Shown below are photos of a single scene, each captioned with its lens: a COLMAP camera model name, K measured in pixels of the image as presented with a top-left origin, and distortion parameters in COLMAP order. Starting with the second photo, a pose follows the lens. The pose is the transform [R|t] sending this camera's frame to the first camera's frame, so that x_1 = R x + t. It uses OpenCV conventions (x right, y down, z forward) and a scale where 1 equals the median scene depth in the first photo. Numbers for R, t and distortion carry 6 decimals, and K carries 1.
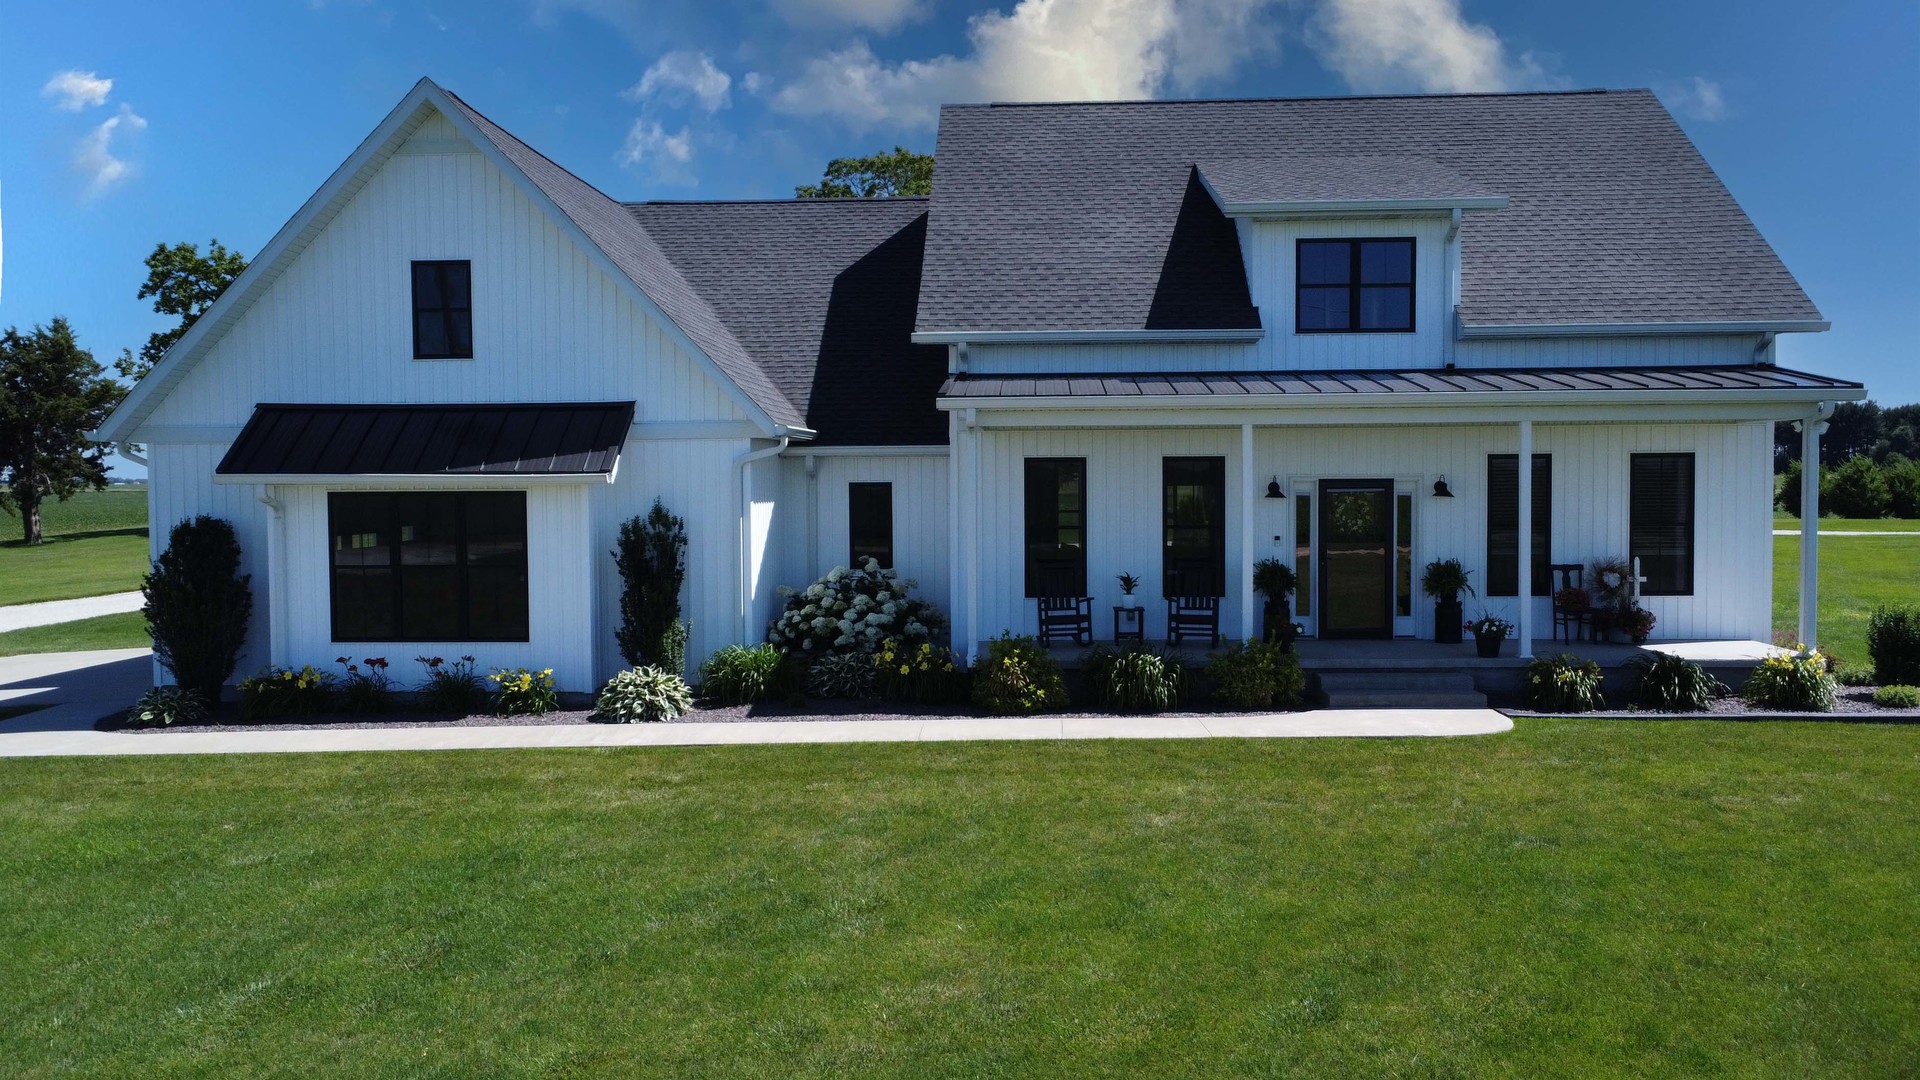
lens RADIAL K [[1524.0, 0, 968.3], [0, 1524.0, 533.4], [0, 0, 1]] dist [0.012678, 0.008478]
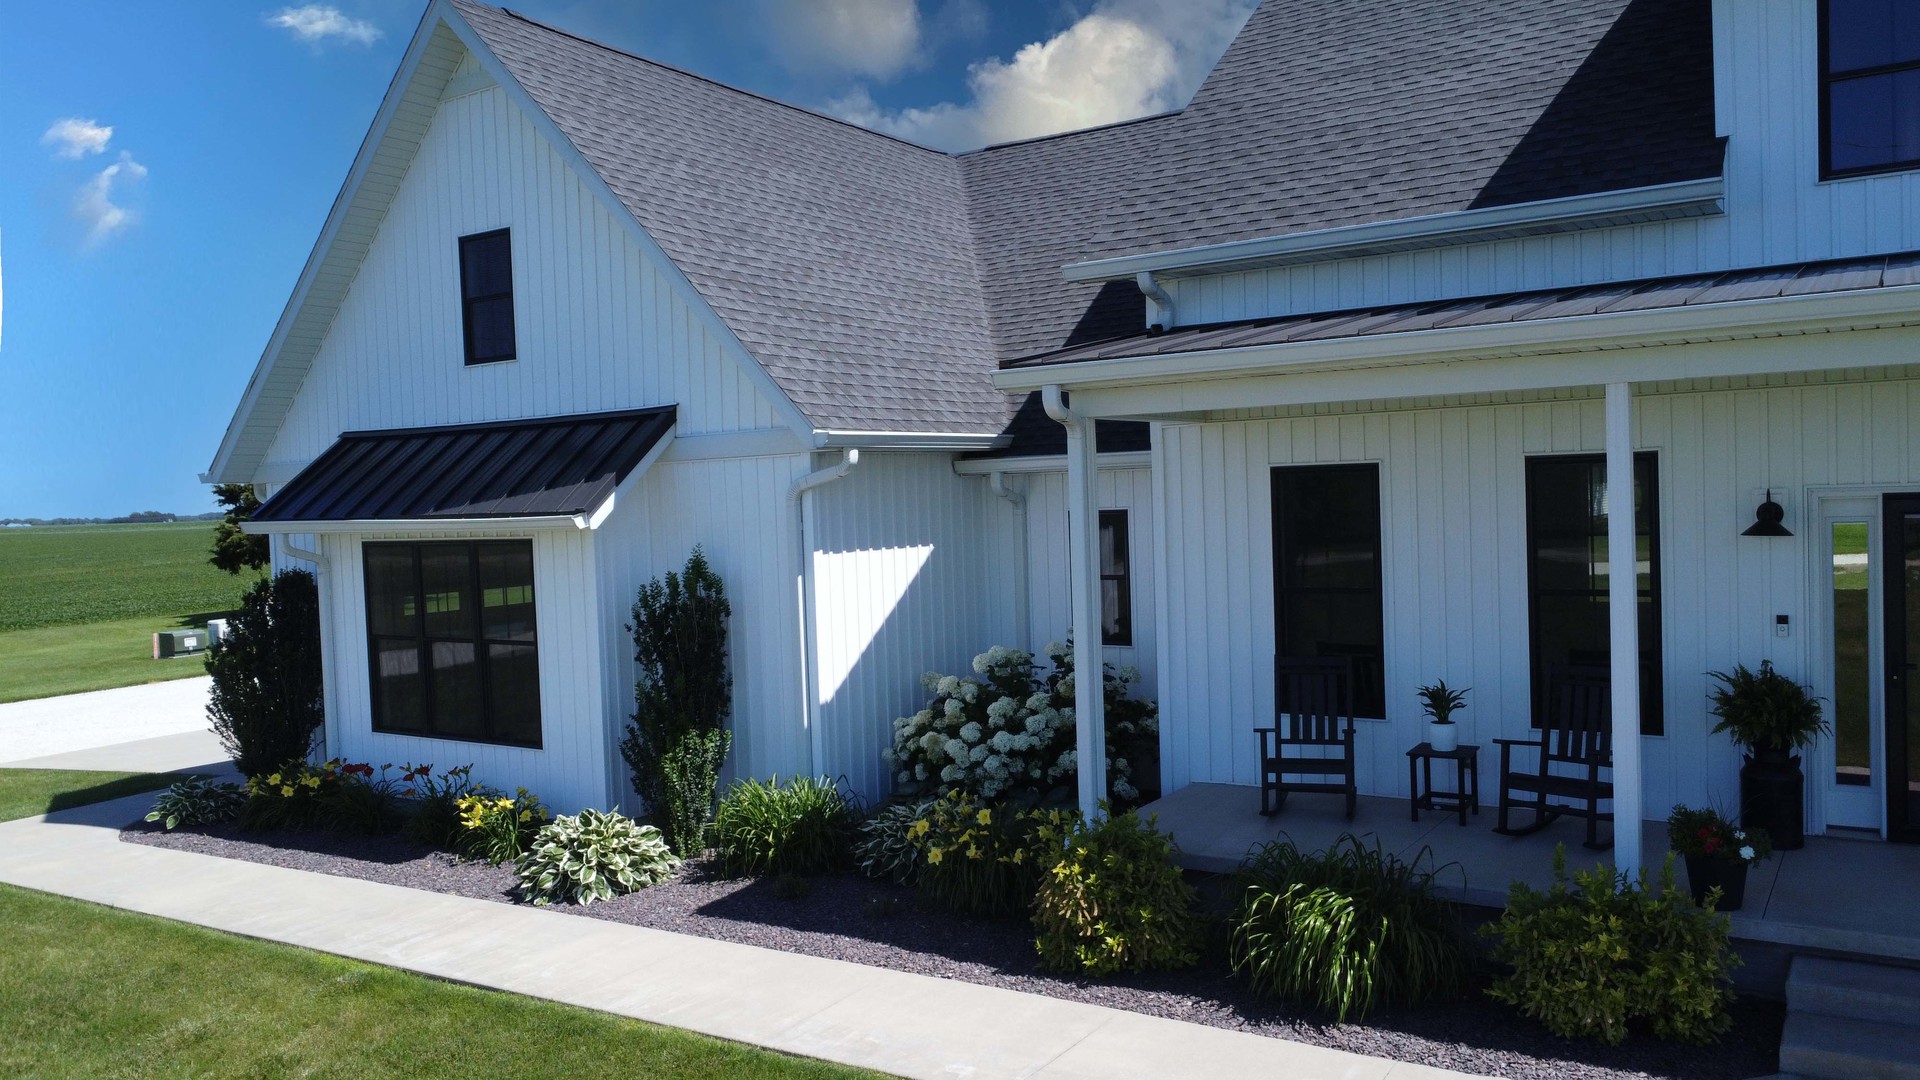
lens RADIAL K [[1429.8, 0, 971.4], [0, 1429.8, 541.7], [0, 0, 1]] dist [0.005234, 0.000794]
pose [[0.861627, -0.005823, -0.507509, 0.217842], [0.010766, 0.999919, 0.006805, -0.027727], [0.507429, -0.011328, 0.861619, 0.502448]]
